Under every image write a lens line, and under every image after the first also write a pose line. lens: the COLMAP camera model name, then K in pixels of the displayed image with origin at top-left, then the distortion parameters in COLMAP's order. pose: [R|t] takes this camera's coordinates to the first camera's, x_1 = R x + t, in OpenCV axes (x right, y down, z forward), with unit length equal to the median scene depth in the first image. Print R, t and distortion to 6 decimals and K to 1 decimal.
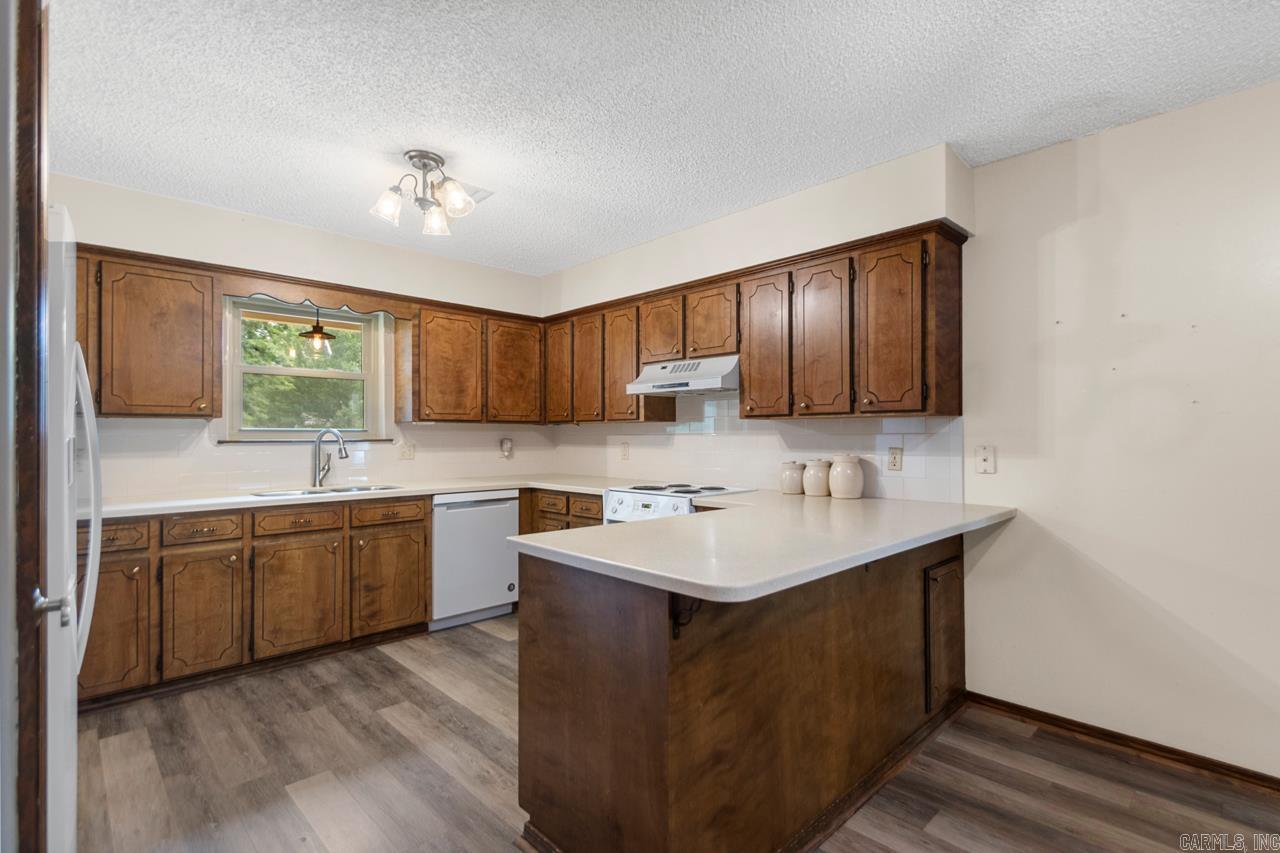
lens RADIAL K [[593.8, 0, 650.6], [0, 593.8, 428.7], [0, 0, 1]] dist [0.016119, -0.015544]
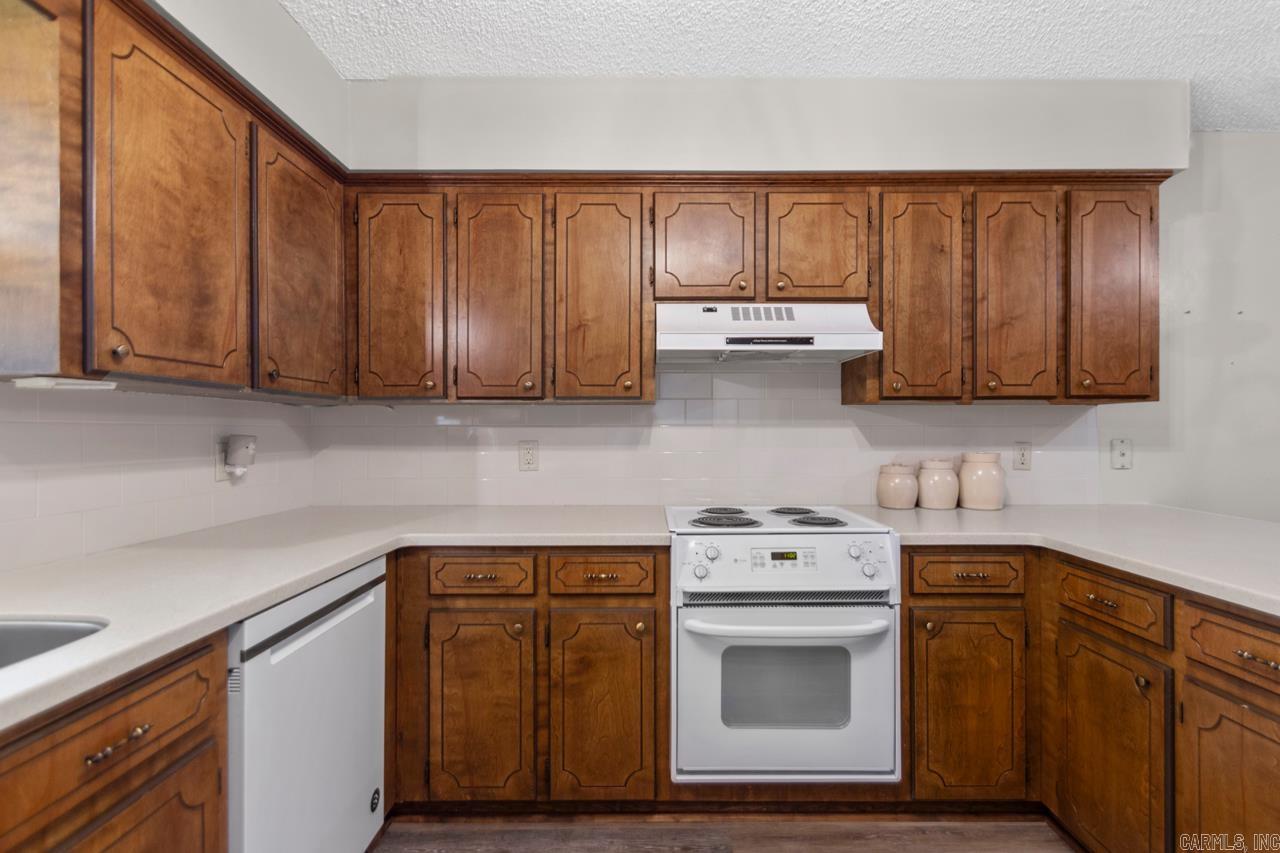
lens RADIAL K [[598.6, 0, 646.6], [0, 598.6, 425.3], [0, 0, 1]] dist [0.002581, 0.000378]
pose [[0.699437, 0.006390, 0.714666, -0.472407], [-0.007421, 0.999971, -0.001677, 0.011750], [-0.714656, -0.004131, 0.699464, 0.689874]]
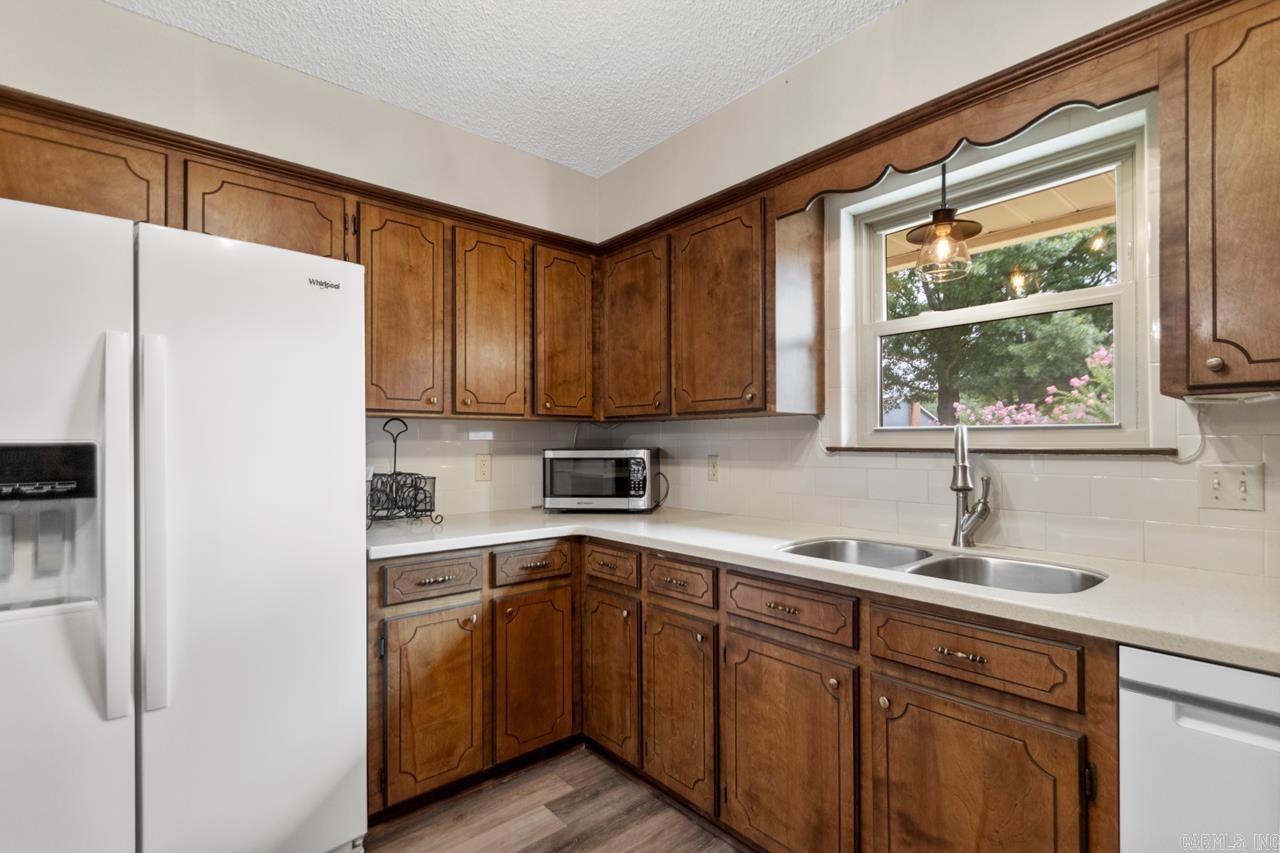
lens RADIAL K [[609.9, 0, 643.3], [0, 609.9, 438.9], [0, 0, 1]] dist [0.012949, -0.000114]
pose [[-0.061742, -0.002656, -0.998089, -0.054676], [0.012034, 0.999922, -0.003405, 0.010320], [0.998020, -0.012221, -0.061705, 0.850423]]
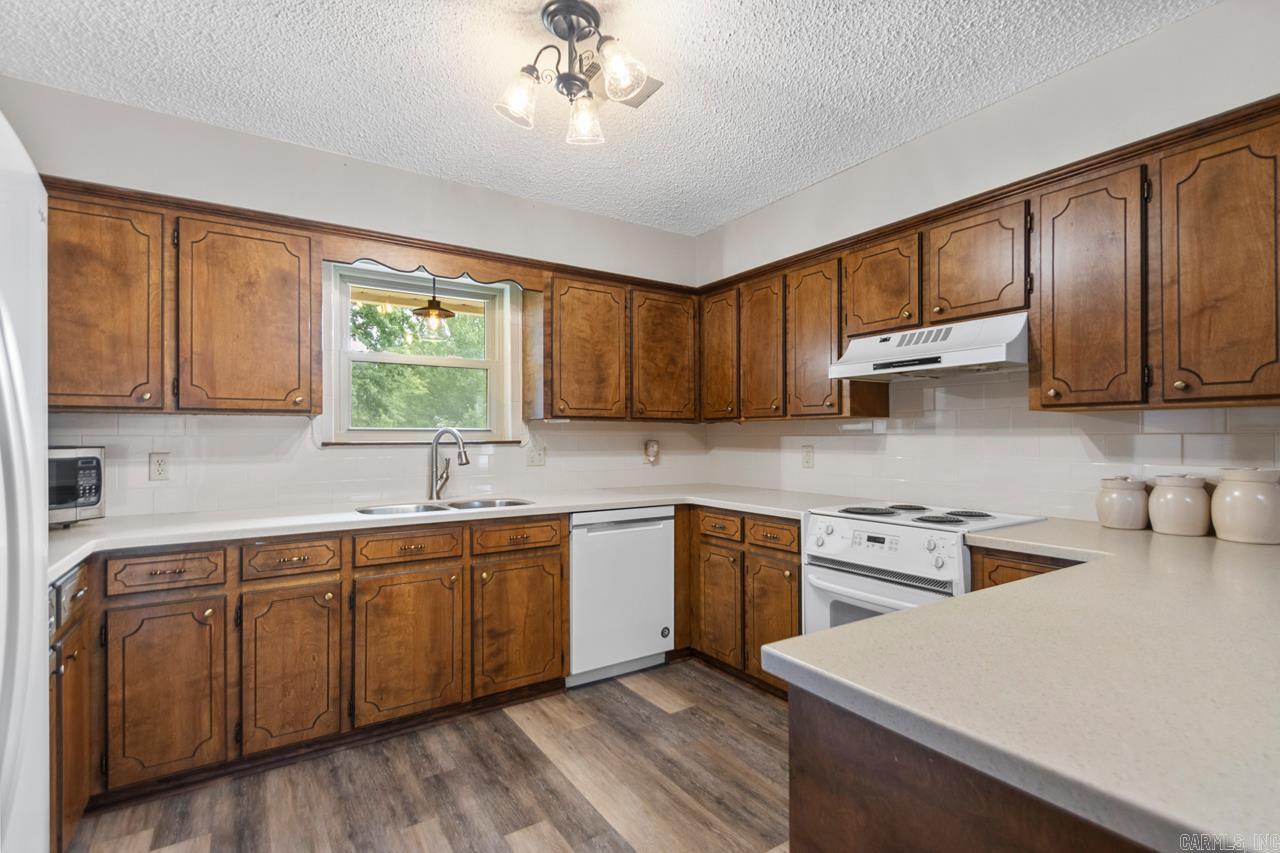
lens RADIAL K [[595.5, 0, 650.3], [0, 595.5, 429.6], [0, 0, 1]] dist [0.012492, -0.015575]
pose [[0.983169, -0.002284, -0.182685, -0.132439], [0.002173, 0.999997, -0.000811, 0.003858], [0.182687, 0.000401, 0.983171, 0.278223]]
